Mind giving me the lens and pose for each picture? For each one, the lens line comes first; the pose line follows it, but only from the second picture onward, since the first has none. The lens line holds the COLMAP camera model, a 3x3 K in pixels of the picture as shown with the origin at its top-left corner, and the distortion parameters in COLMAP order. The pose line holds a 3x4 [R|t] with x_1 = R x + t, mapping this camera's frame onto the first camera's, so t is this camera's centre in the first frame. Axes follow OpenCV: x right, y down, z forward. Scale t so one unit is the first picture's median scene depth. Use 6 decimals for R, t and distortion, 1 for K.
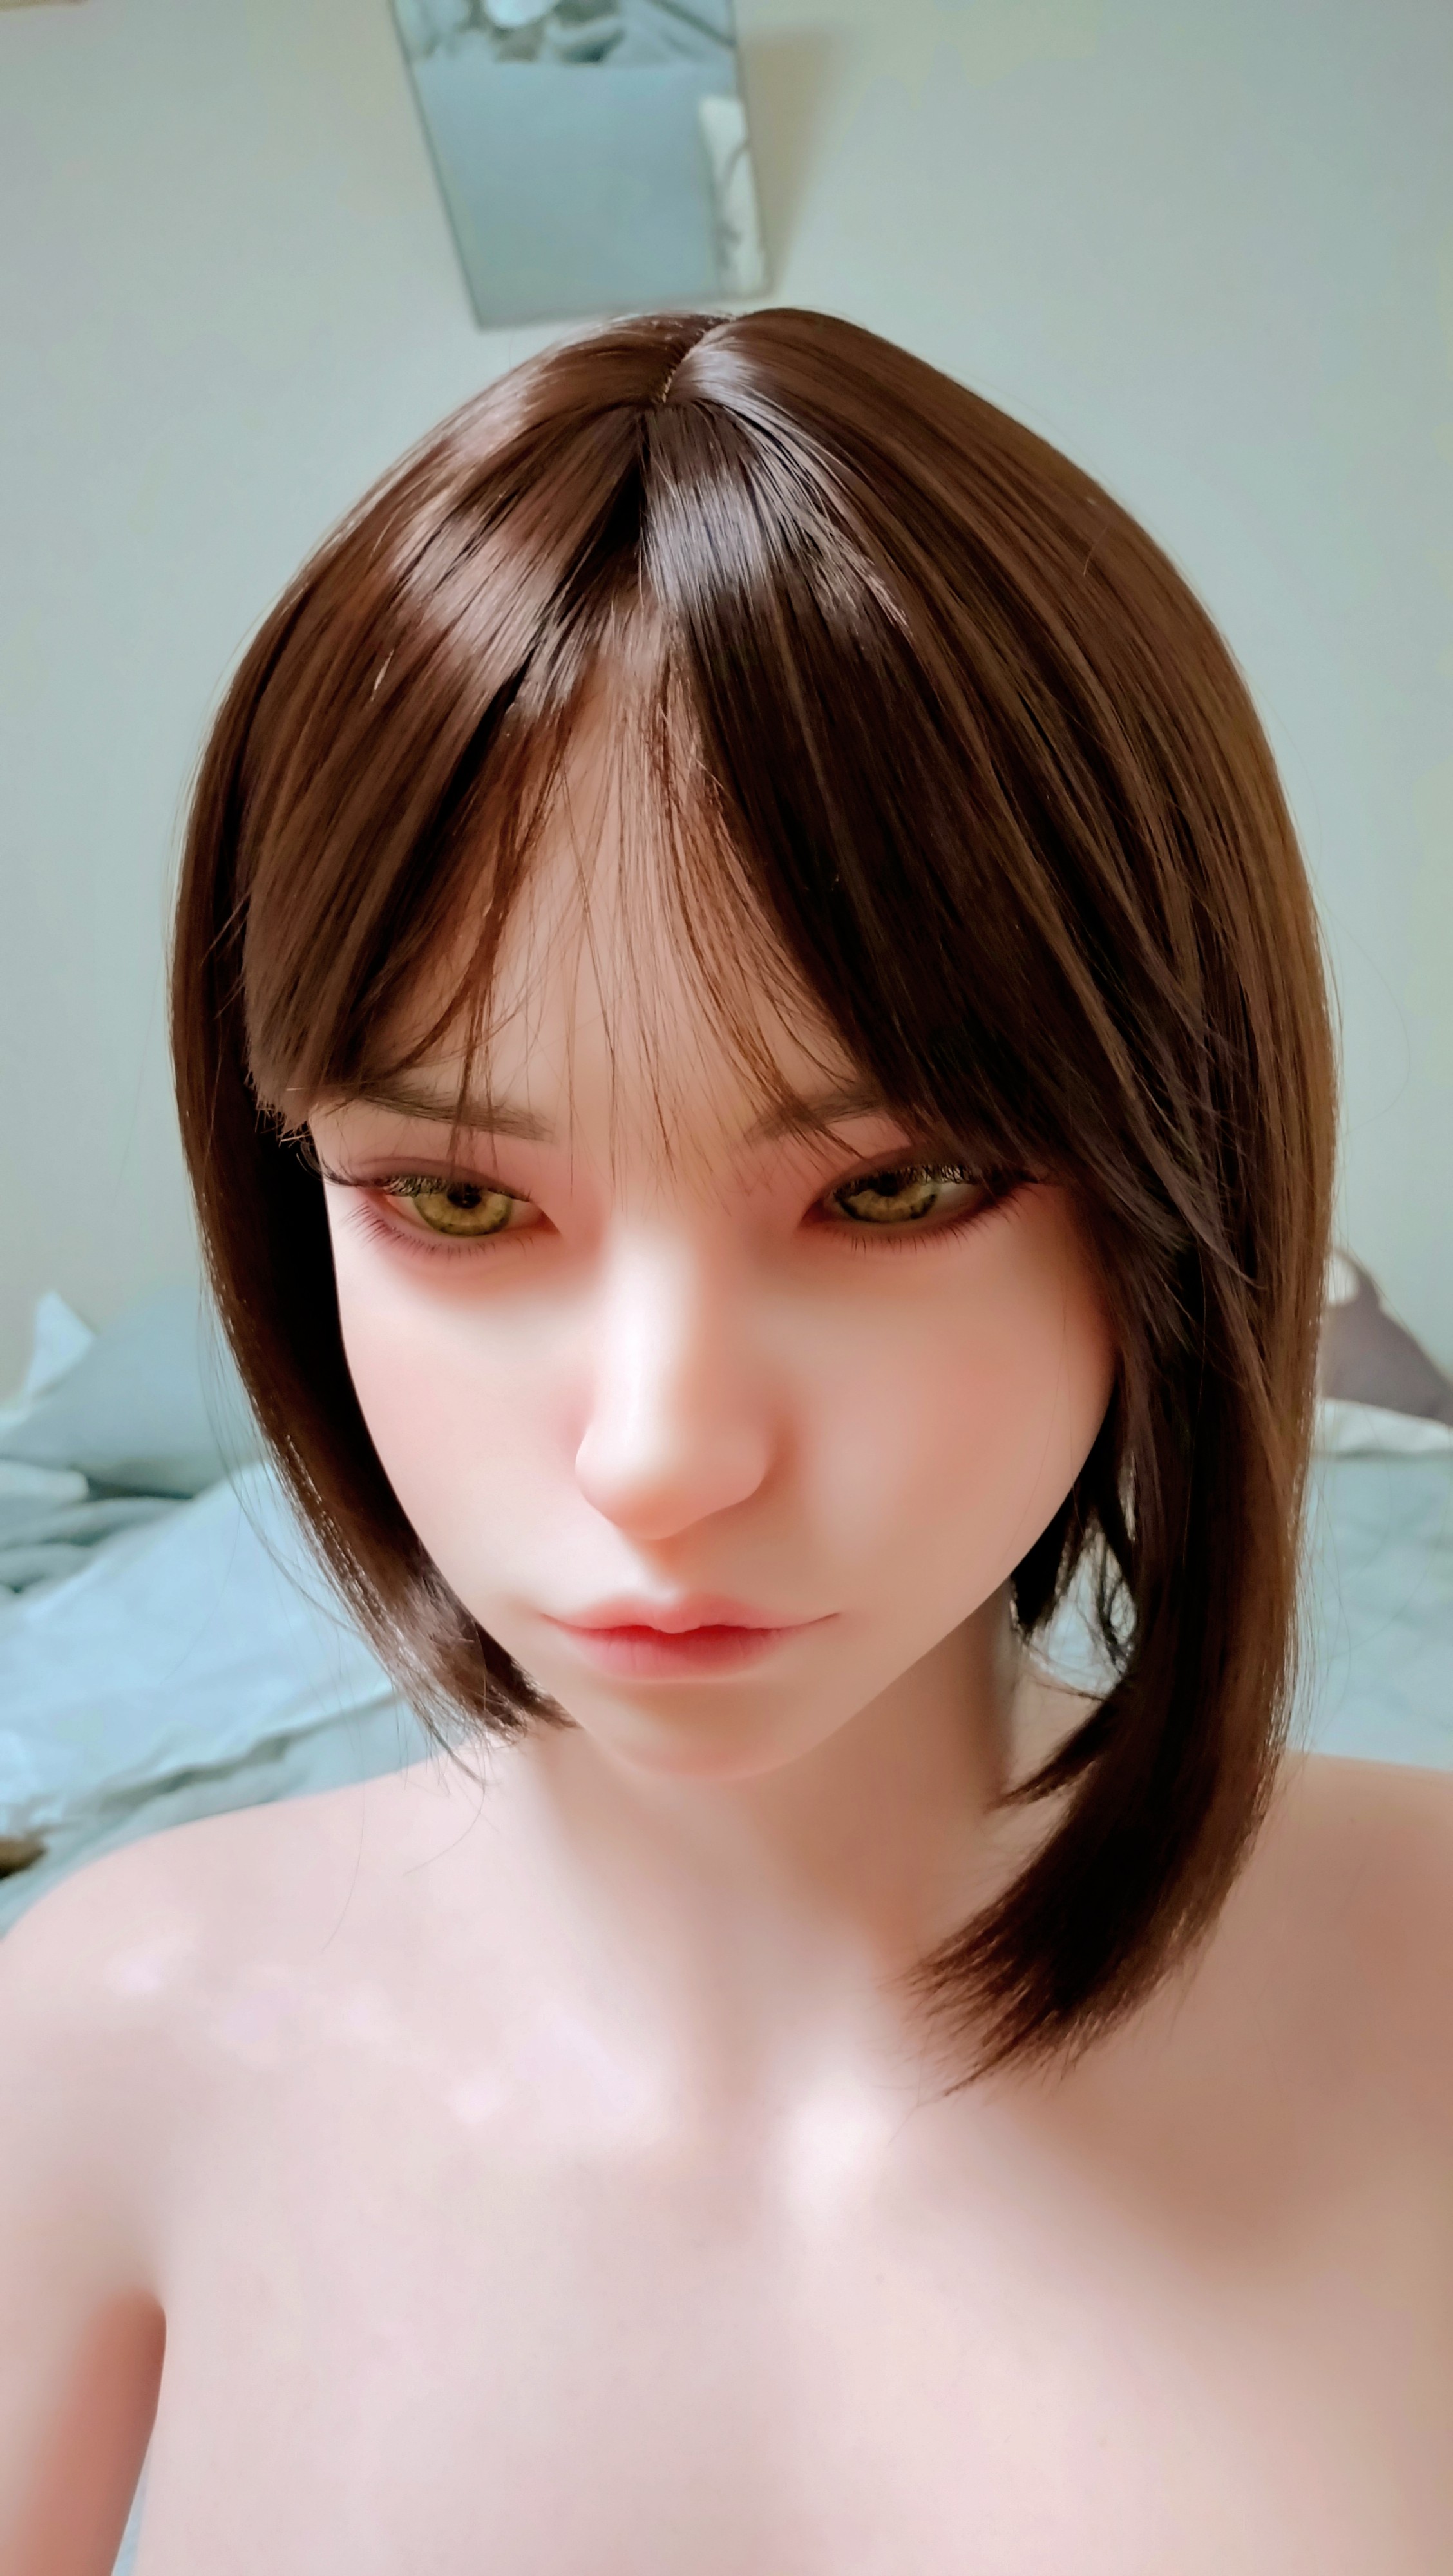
lens RADIAL K [[1938.8, 0, 726.5], [0, 1938.8, 1288.0], [0, 0, 1]] dist [0.036044, -0.081287]
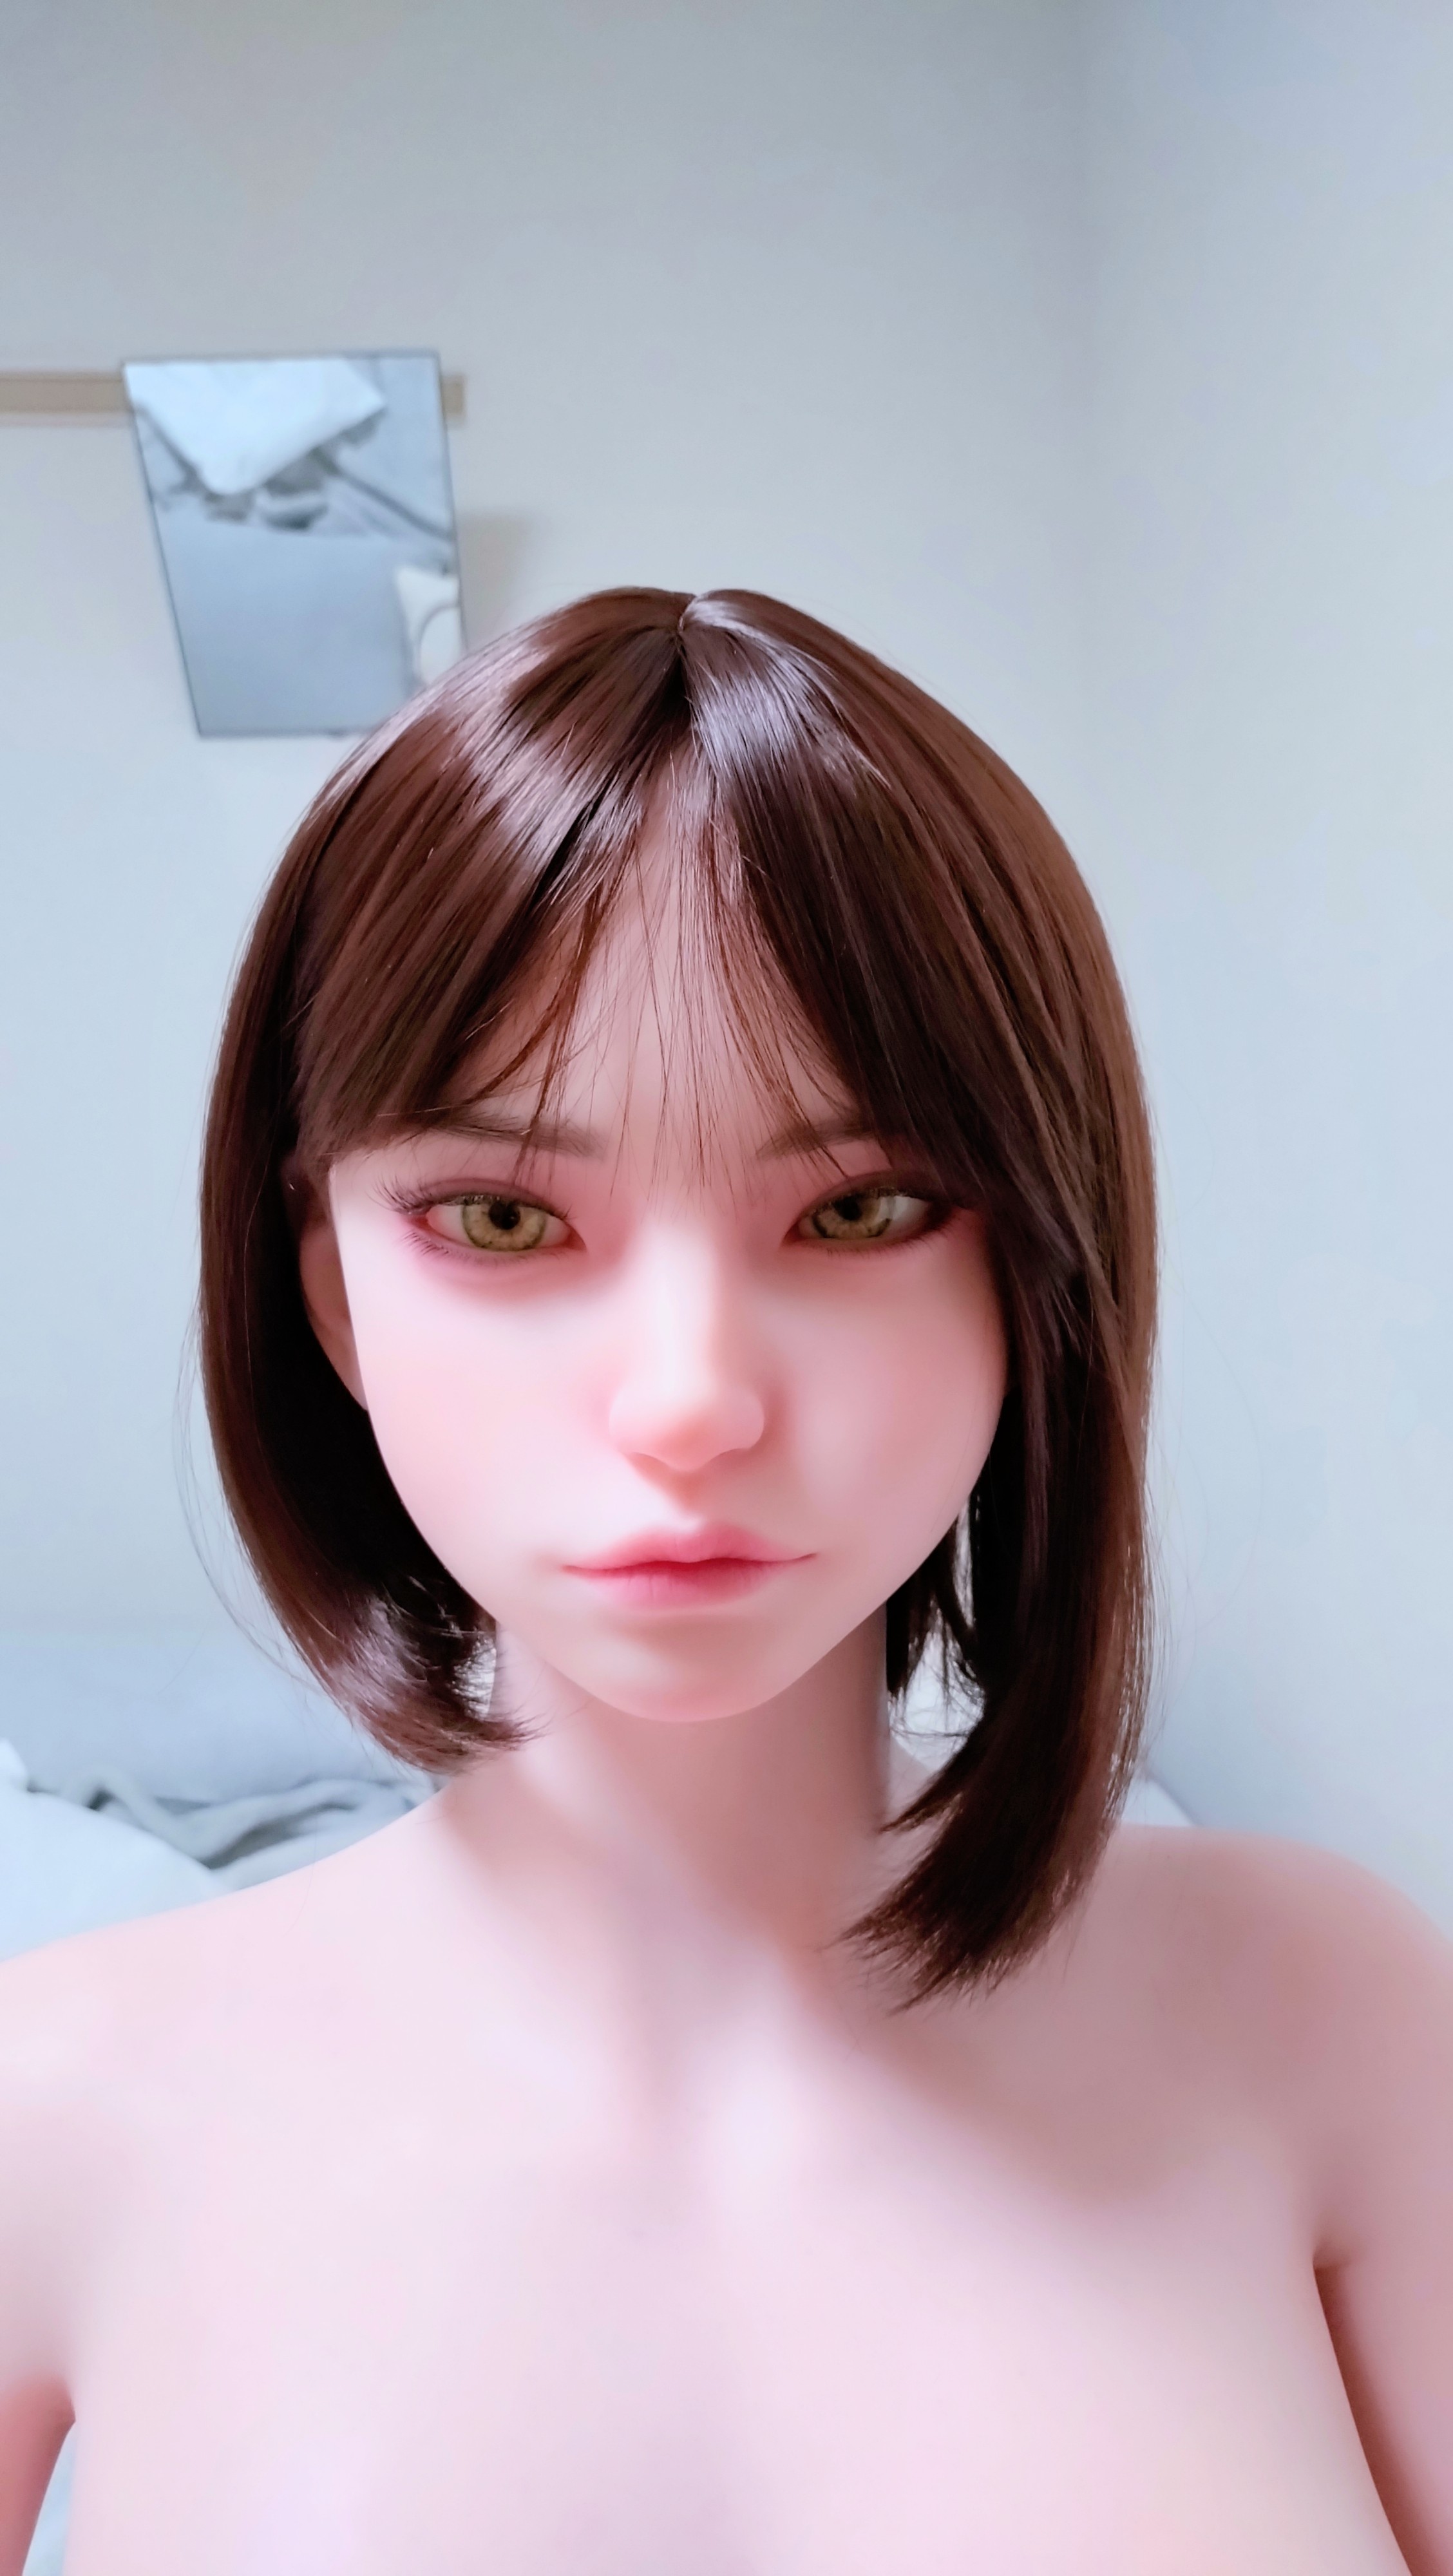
lens RADIAL K [[1938.8, 0, 726.5], [0, 1938.8, 1288.0], [0, 0, 1]] dist [0.036044, -0.081287]
pose [[0.982264, 0.029743, 0.185127, -0.230875], [0.009920, 0.977712, -0.209716, 0.261111], [-0.187239, 0.207833, 0.960077, -0.193778]]
